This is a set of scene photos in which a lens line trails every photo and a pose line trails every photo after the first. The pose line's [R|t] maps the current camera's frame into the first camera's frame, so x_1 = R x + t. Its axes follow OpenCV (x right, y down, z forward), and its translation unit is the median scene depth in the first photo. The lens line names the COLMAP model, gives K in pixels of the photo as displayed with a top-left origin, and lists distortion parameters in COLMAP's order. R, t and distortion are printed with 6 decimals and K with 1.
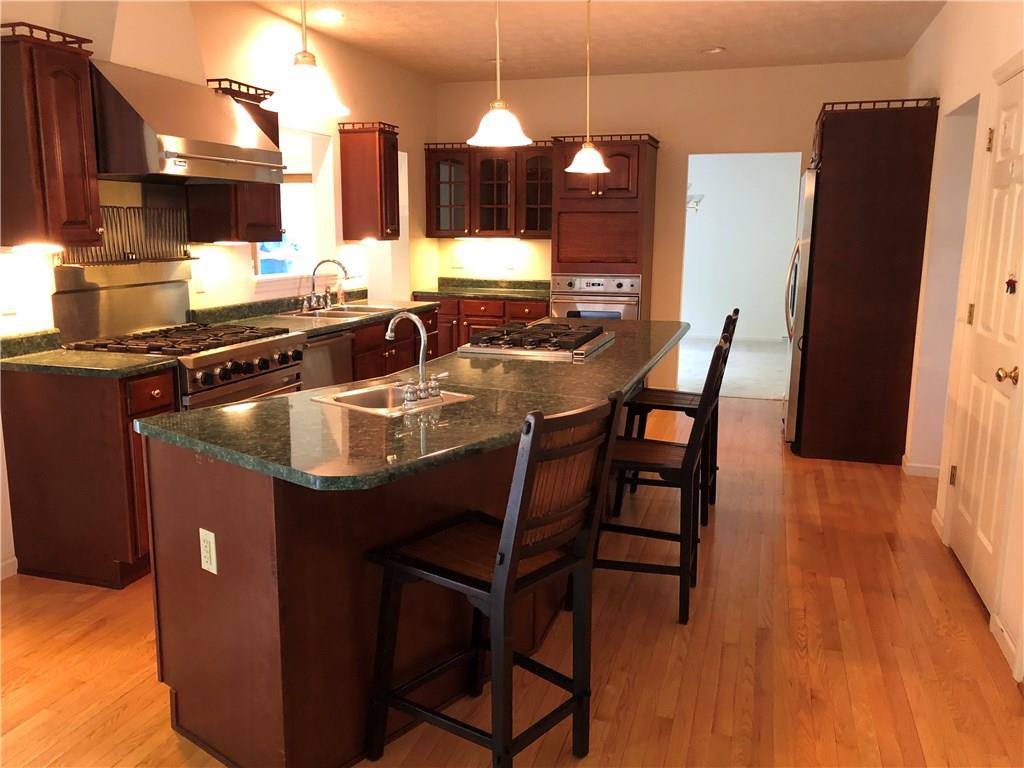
lens RADIAL K [[837.4, 0, 511.4], [0, 837.4, 378.3], [0, 0, 1]] dist [0.087808, -0.113258]
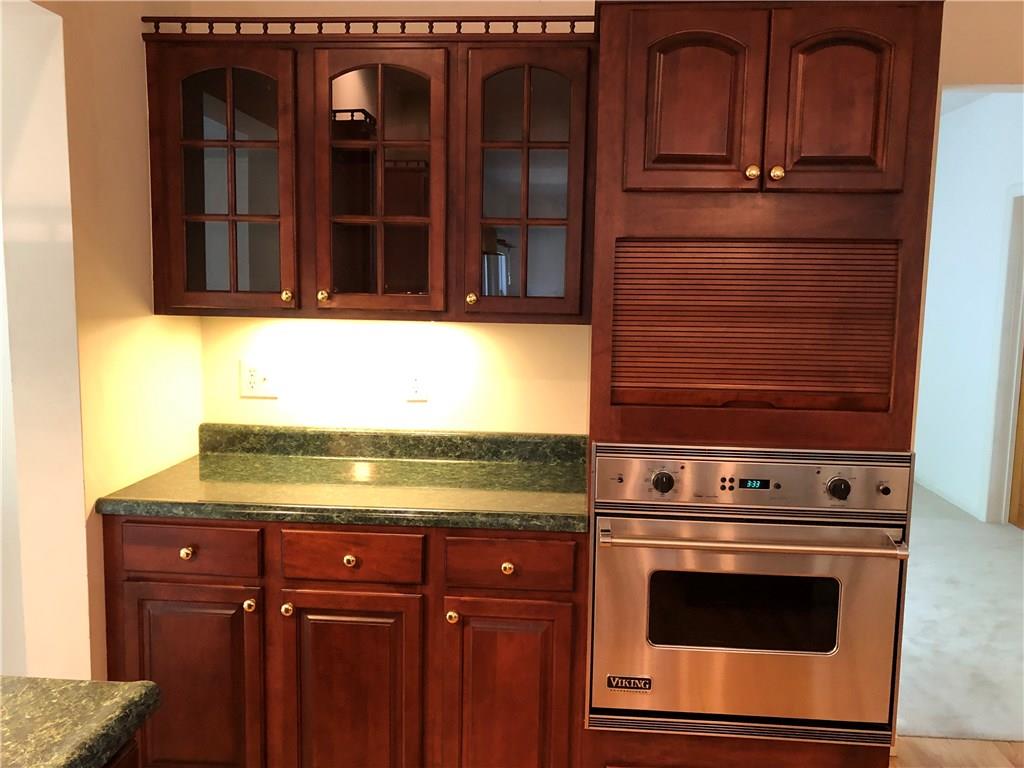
lens RADIAL K [[837.4, 0, 511.4], [0, 837.4, 378.3], [0, 0, 1]] dist [0.087808, -0.113258]
pose [[0.974161, -0.013184, 0.225470, -0.043990], [0.028065, 0.997624, -0.062924, -0.124185], [-0.224104, 0.067626, 0.972216, 0.686628]]
